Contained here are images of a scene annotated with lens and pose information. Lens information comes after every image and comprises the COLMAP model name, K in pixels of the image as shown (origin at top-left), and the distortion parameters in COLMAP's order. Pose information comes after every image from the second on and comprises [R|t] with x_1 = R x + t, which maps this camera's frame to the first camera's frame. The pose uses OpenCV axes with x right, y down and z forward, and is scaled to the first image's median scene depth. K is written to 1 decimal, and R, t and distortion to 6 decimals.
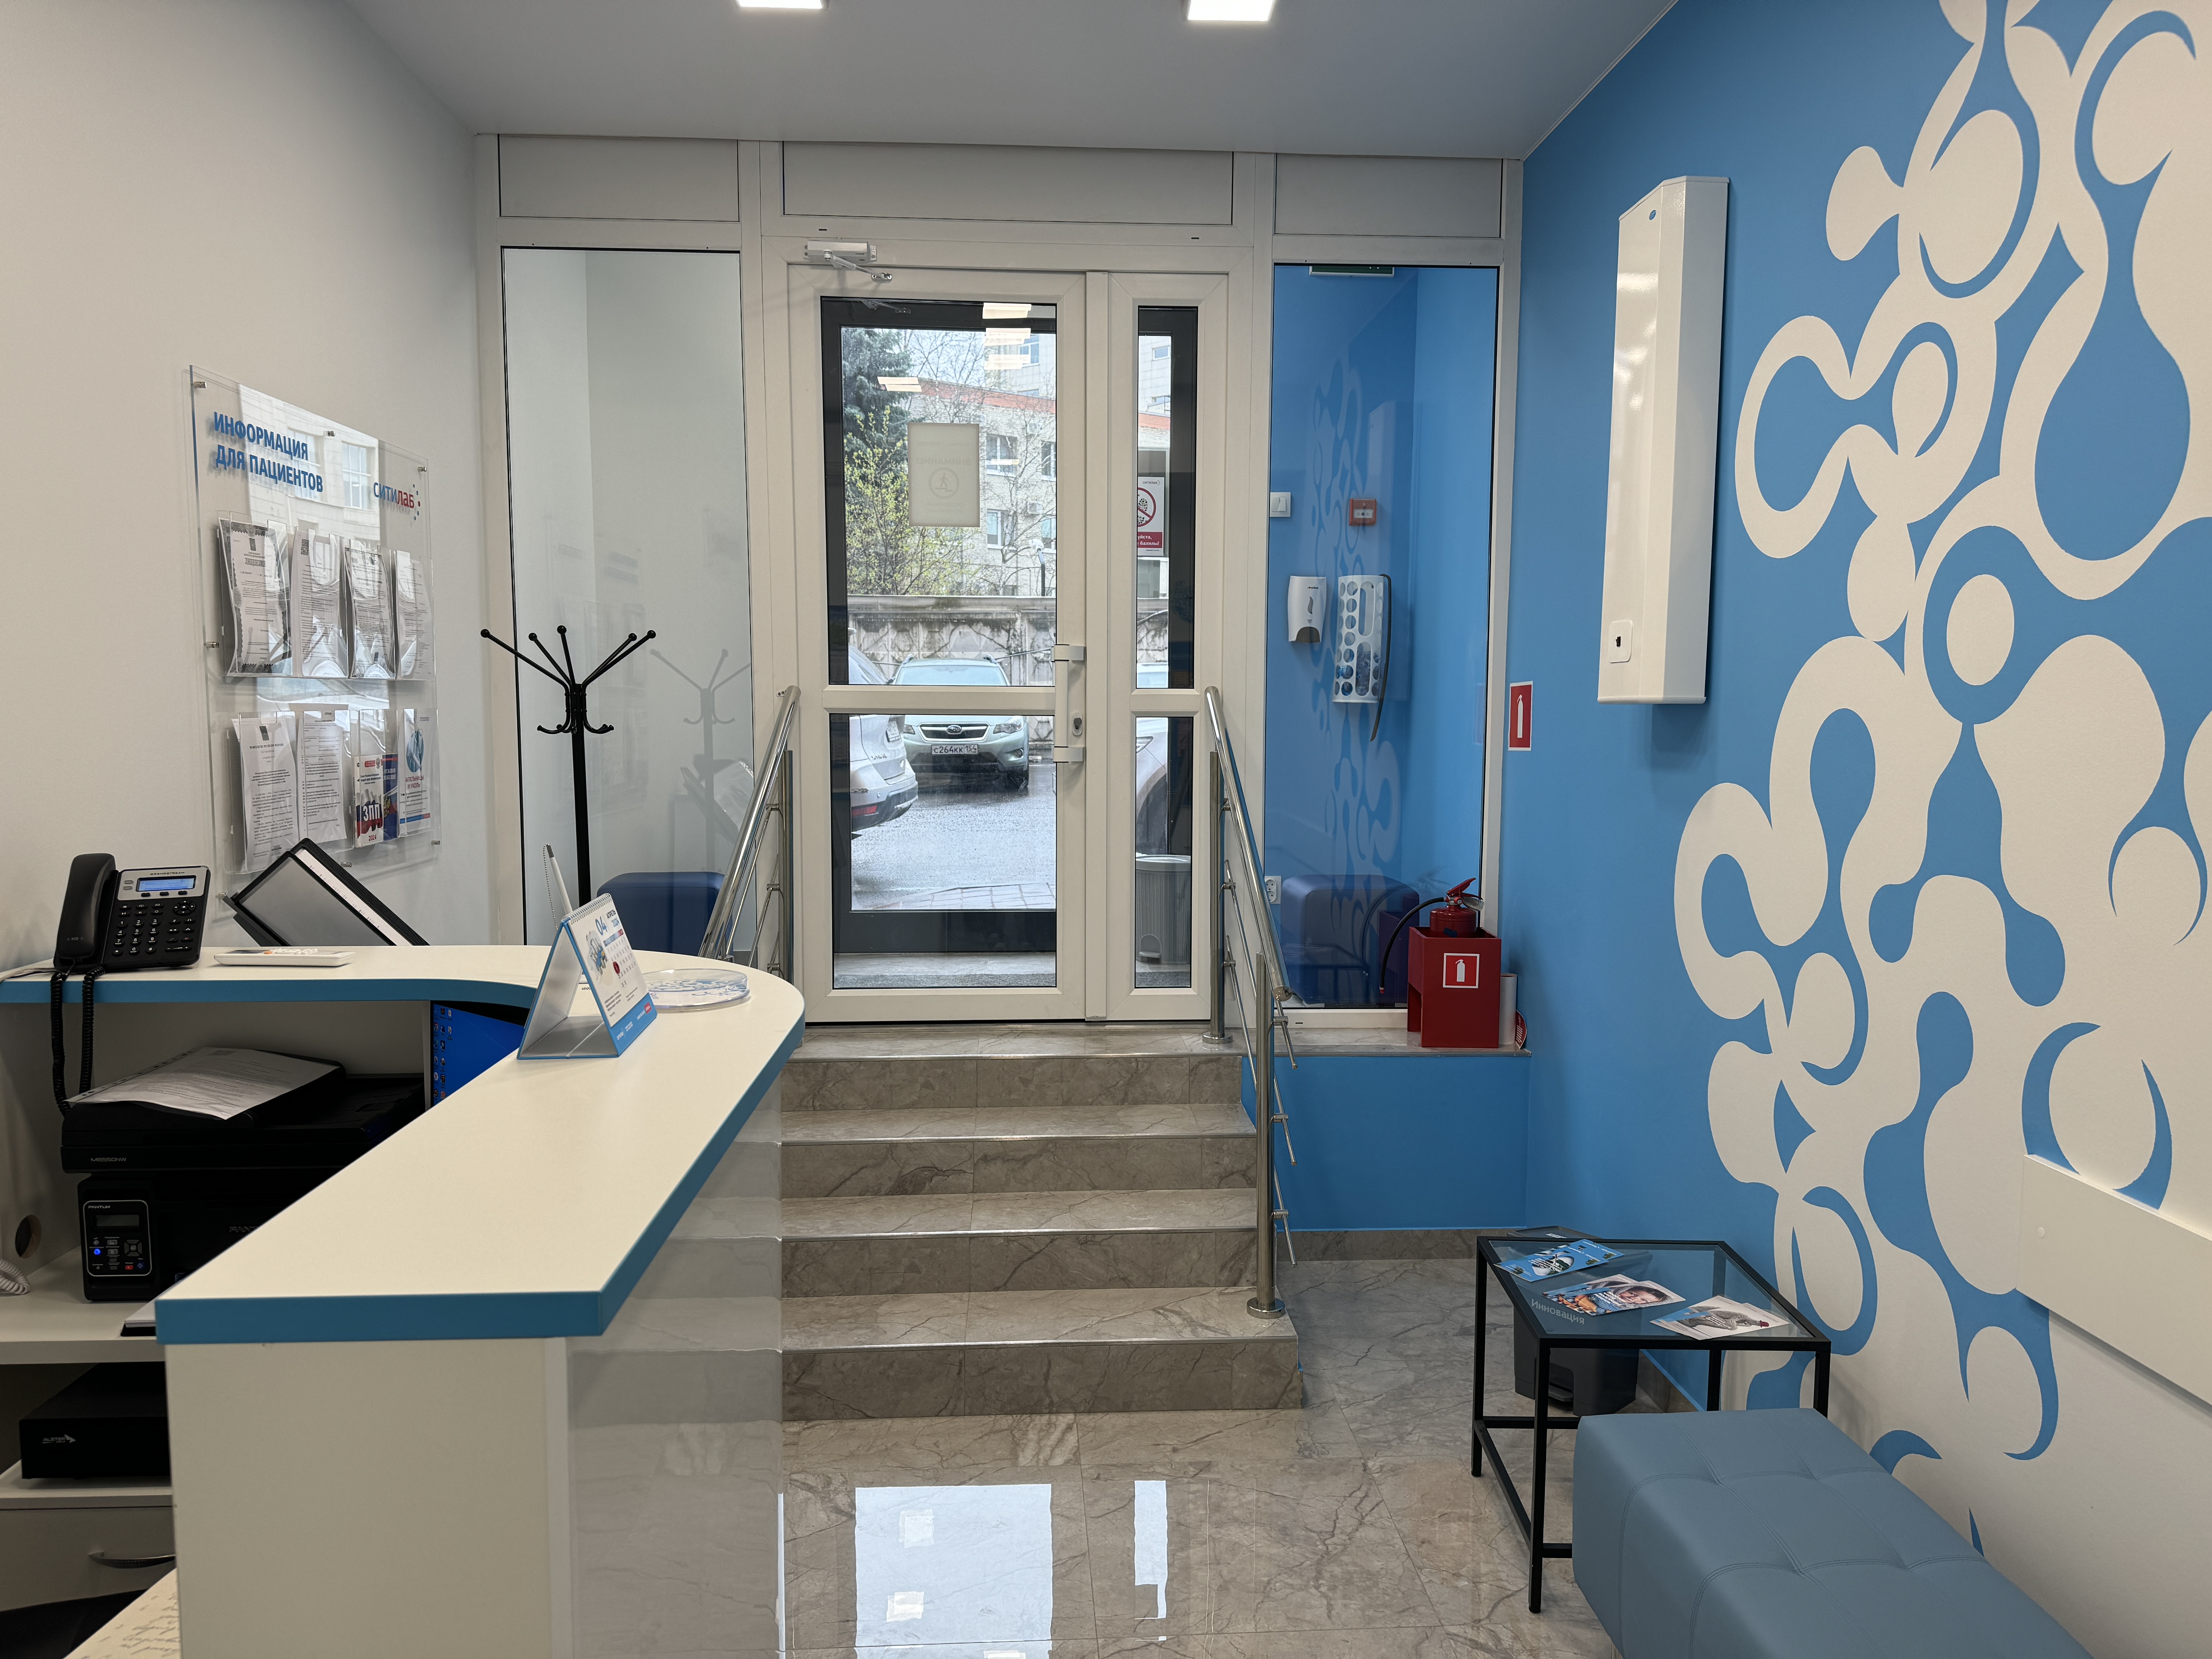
lens RADIAL K [[1551.8, 0, 1103.1], [0, 1551.8, 829.6], [0, 0, 1]] dist [-0.002903, -0.001602]
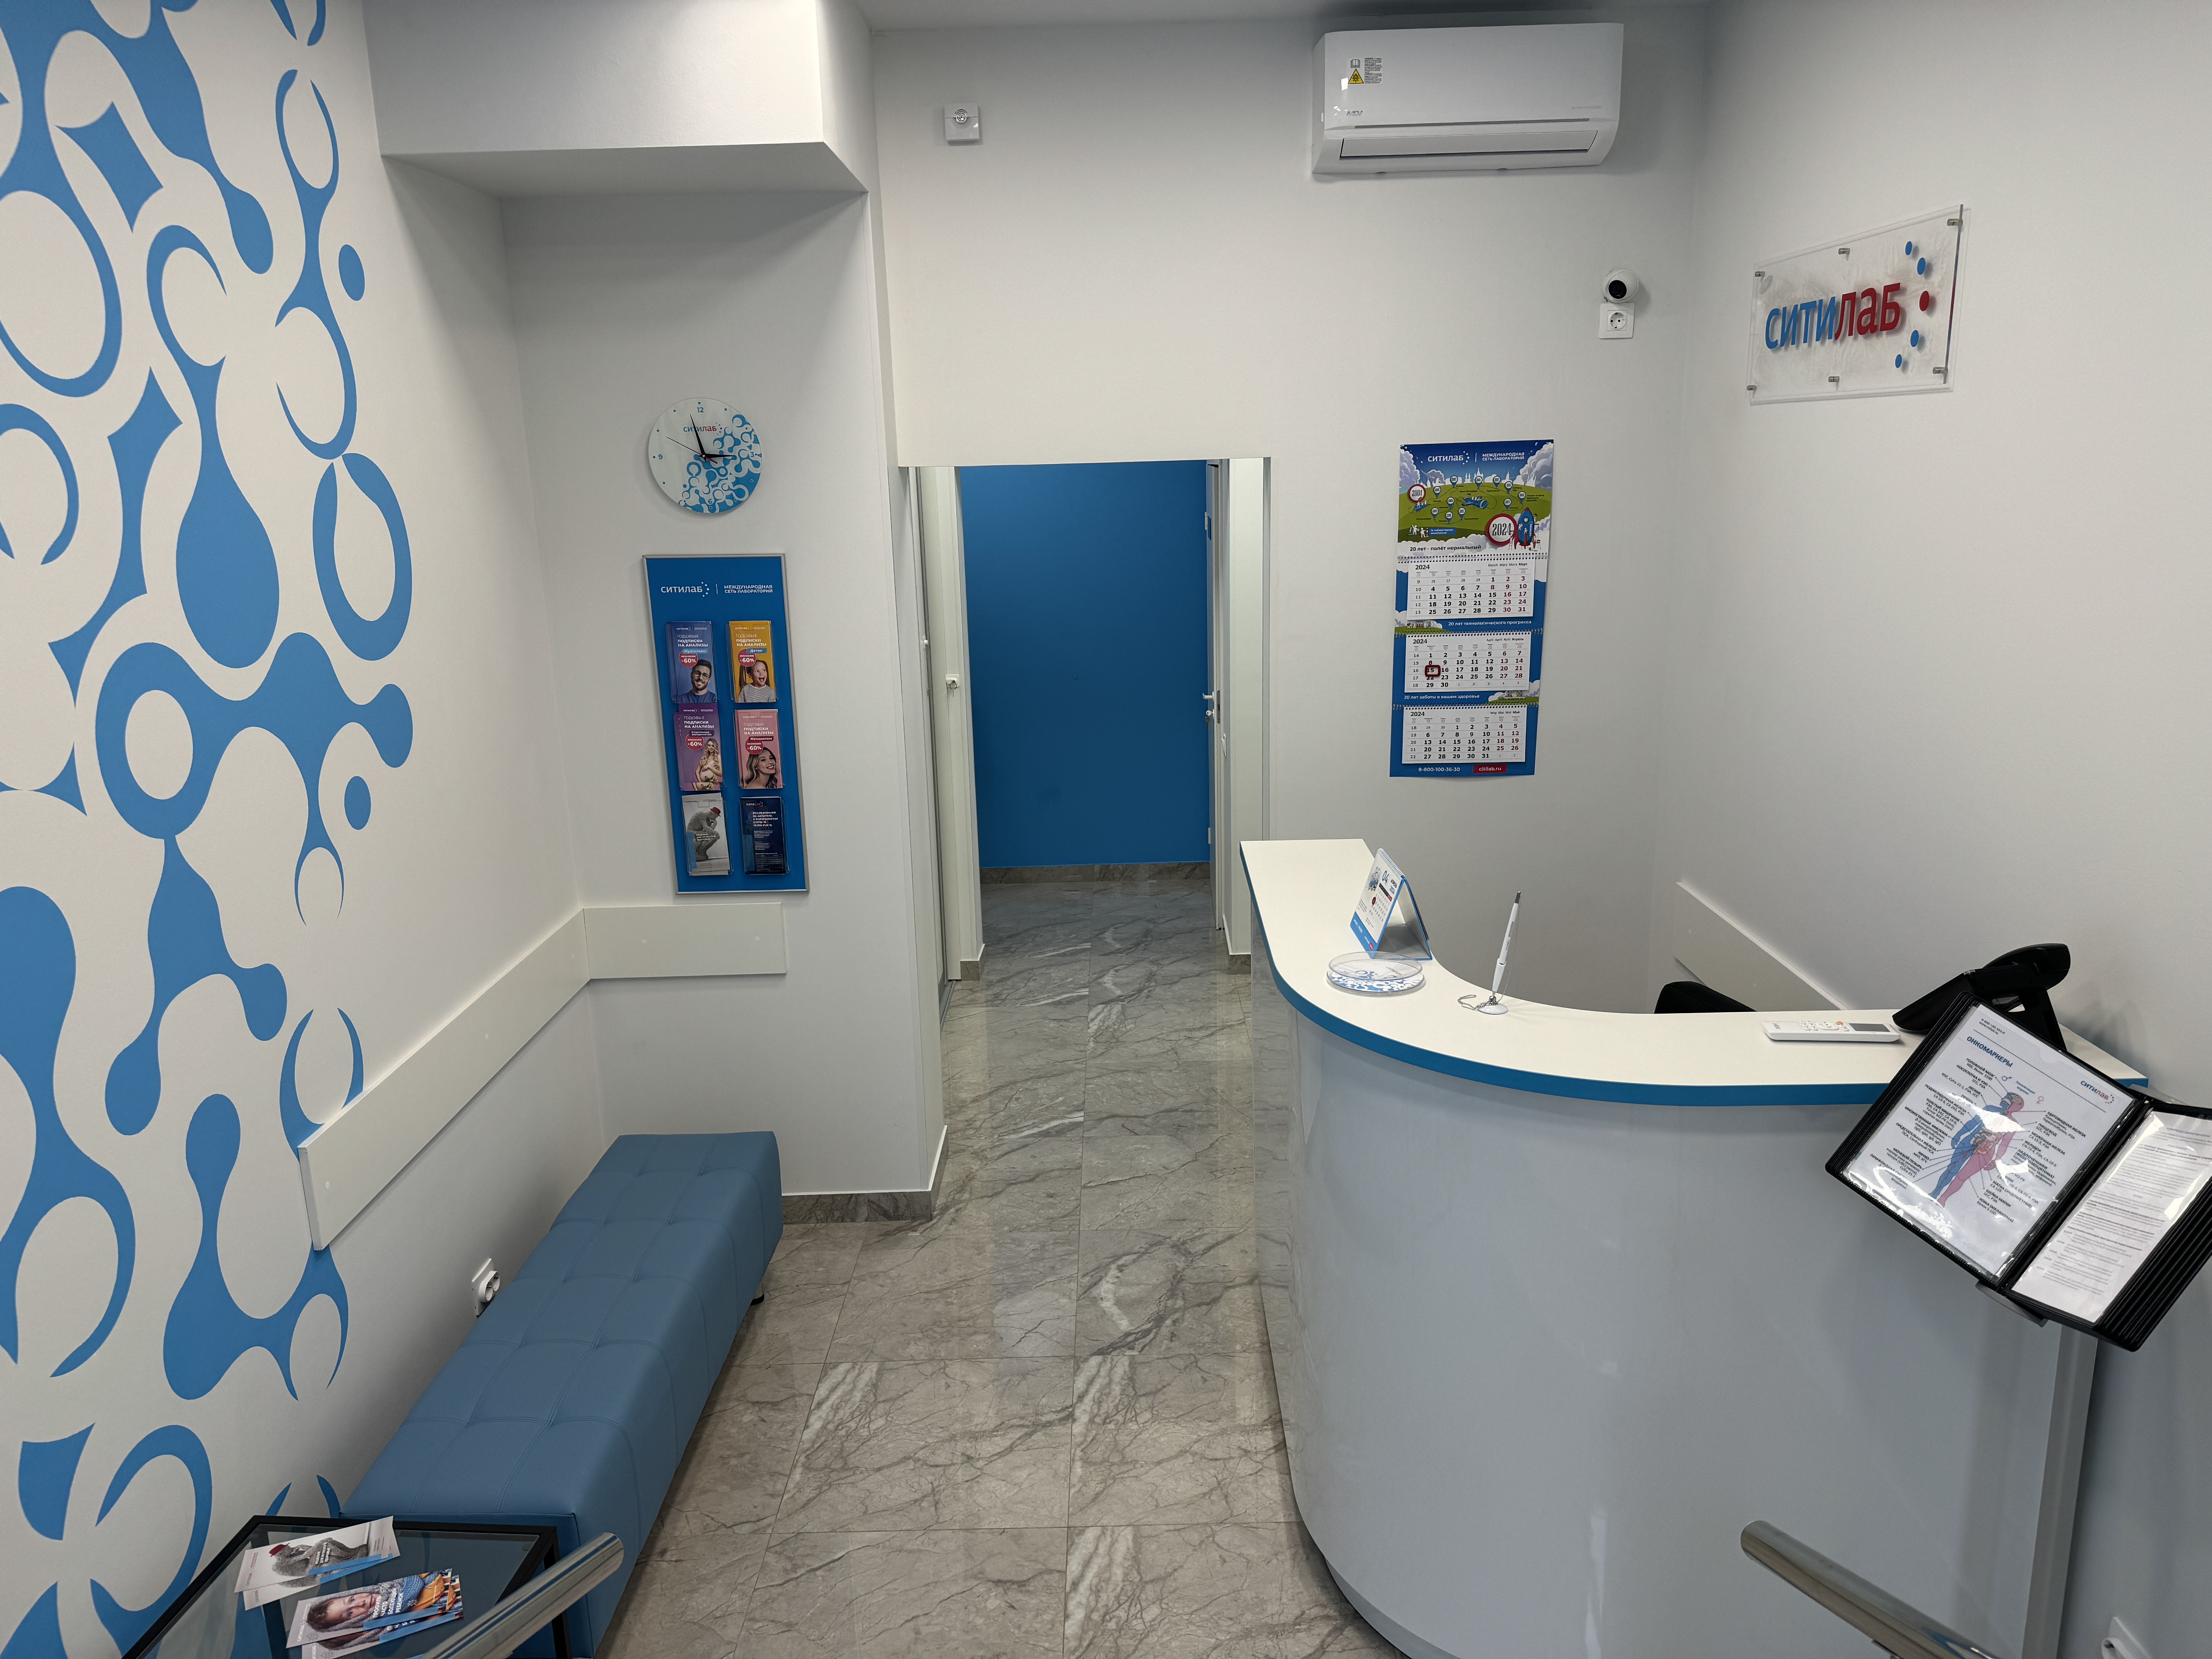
lens RADIAL K [[1551.8, 0, 1103.8], [0, 1551.8, 828.5], [0, 0, 1]] dist [-0.002903, -0.001602]
pose [[-0.998219, 0.005607, 0.059399, -0.105299], [0.024523, 0.946150, 0.322800, -0.383361], [-0.054390, 0.323681, -0.944602, 1.916040]]
